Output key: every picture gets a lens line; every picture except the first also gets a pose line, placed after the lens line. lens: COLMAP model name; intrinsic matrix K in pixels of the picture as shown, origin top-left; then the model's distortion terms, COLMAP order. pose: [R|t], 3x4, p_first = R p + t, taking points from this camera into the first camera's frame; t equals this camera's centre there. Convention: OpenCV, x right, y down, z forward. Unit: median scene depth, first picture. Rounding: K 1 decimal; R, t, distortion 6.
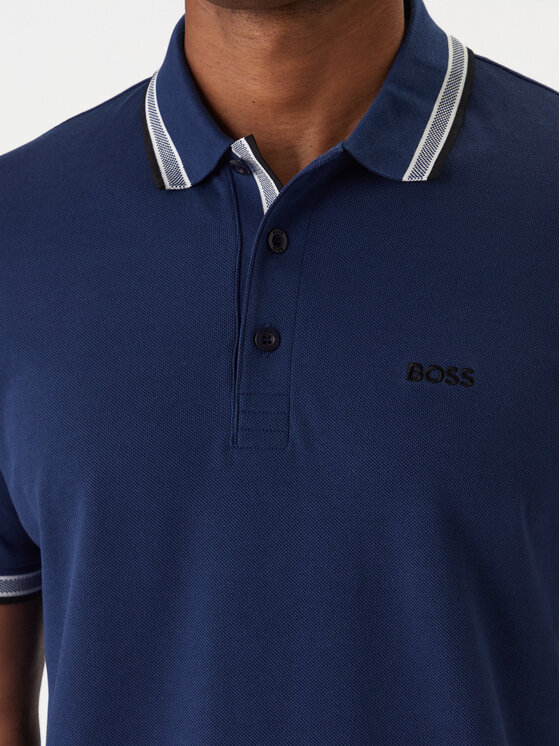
lens RADIAL K [[1783.1, 0, 280.0], [0, 1783.1, 373.0], [0, 0, 1]] dist [-0.000680, 0.002666]
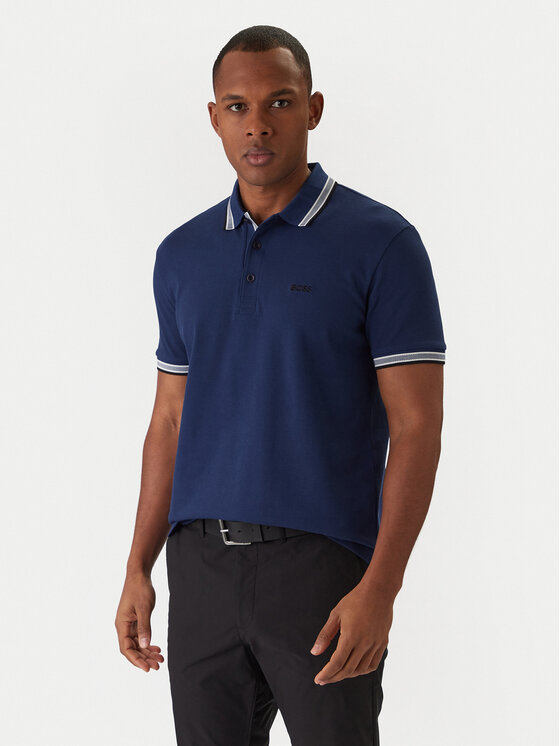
lens RADIAL K [[1470.3, 0, 280.0], [0, 1470.3, 373.0], [0, 0, 1]] dist [-0.262691, 0.155041]
pose [[0.990258, 0.138412, 0.015208, 0.034978], [-0.138931, 0.989444, 0.041206, 0.052021], [-0.009344, -0.042917, 0.999035, -1.789631]]
